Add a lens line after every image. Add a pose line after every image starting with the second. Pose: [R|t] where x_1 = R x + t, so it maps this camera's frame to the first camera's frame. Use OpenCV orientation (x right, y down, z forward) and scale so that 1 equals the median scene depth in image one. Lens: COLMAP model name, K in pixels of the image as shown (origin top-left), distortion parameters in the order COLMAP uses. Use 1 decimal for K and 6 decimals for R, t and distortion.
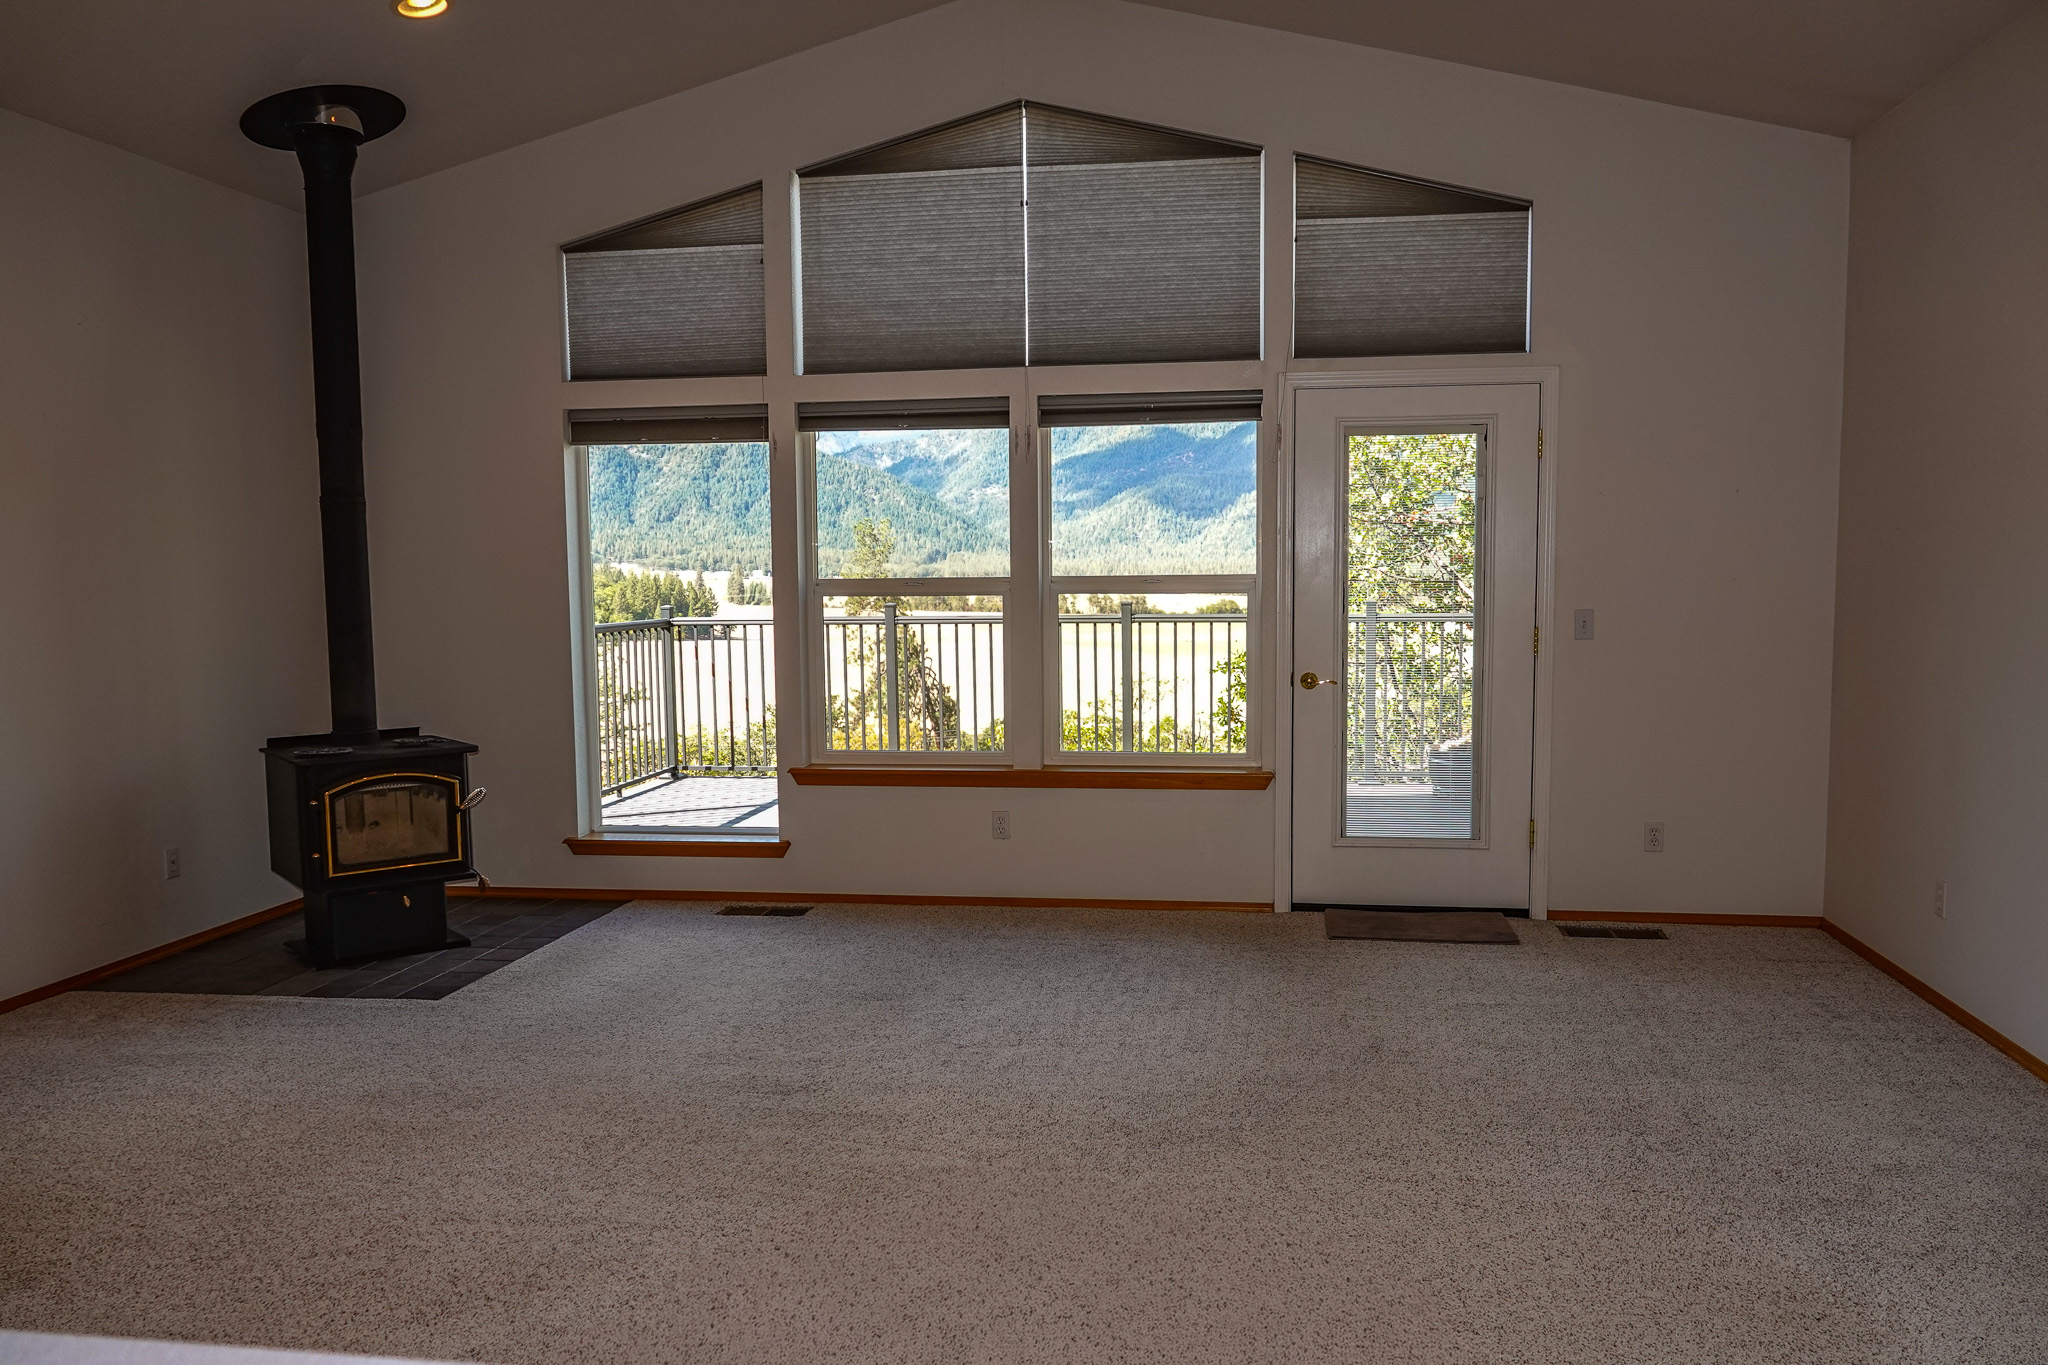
lens RADIAL K [[1448.8, 0, 1024.0], [0, 1448.8, 682.5], [0, 0, 1]] dist [0.003578, -0.000223]
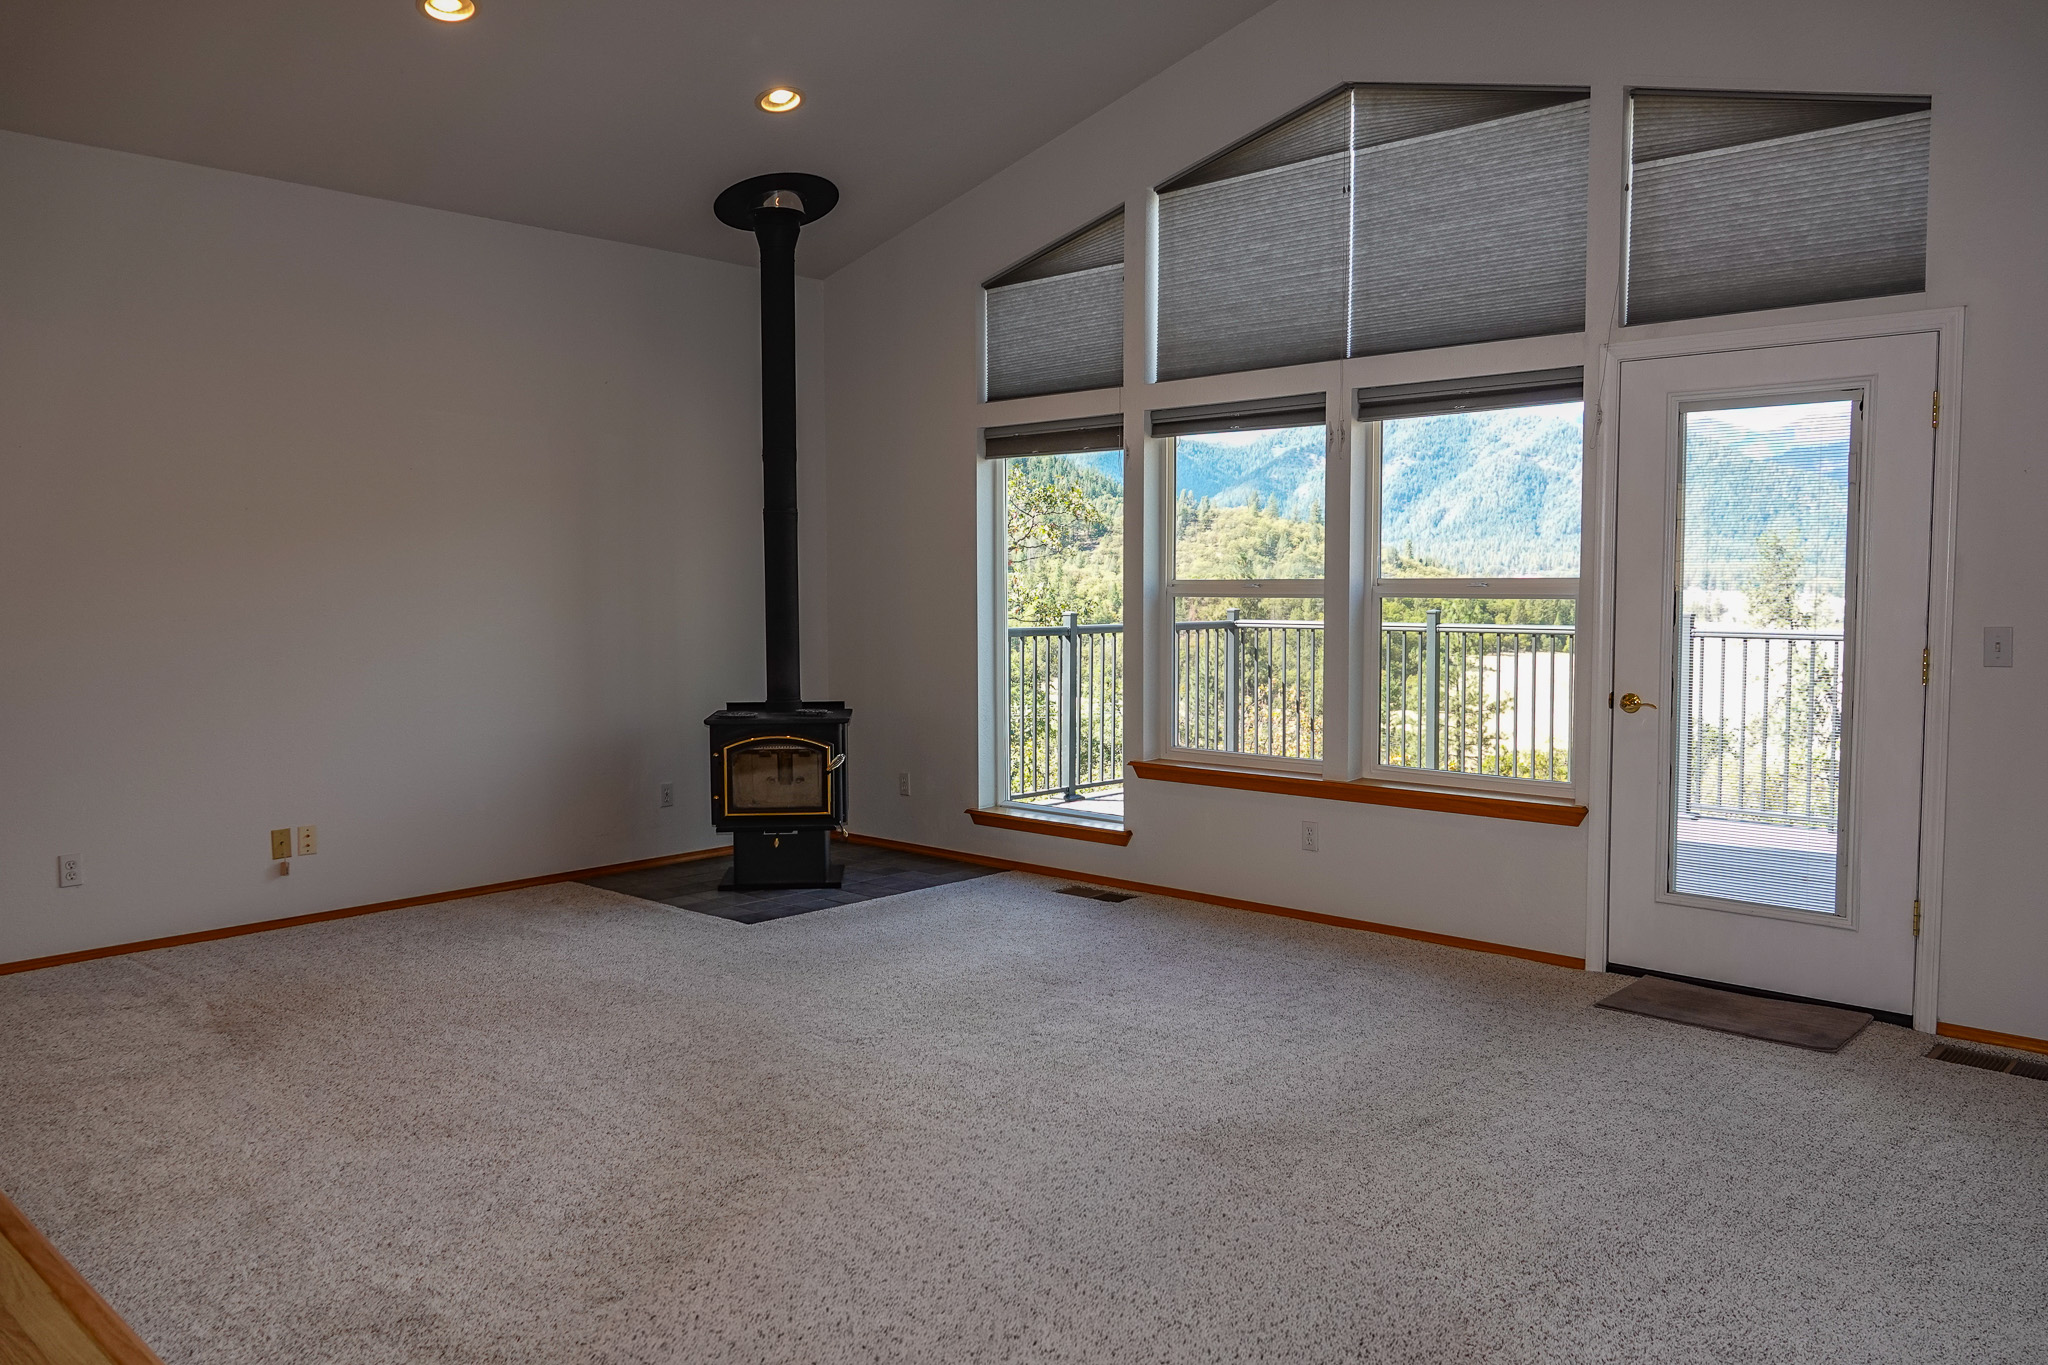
lens RADIAL K [[1415.6, 0, 1049.2], [0, 1415.6, 664.6], [0, 0, 1]] dist [0.005128, -0.000328]
pose [[0.841611, 0.040536, -0.538561, 0.351488], [-0.050410, 0.998722, -0.003605, -0.003475], [0.537726, 0.030183, 0.842579, 0.114017]]
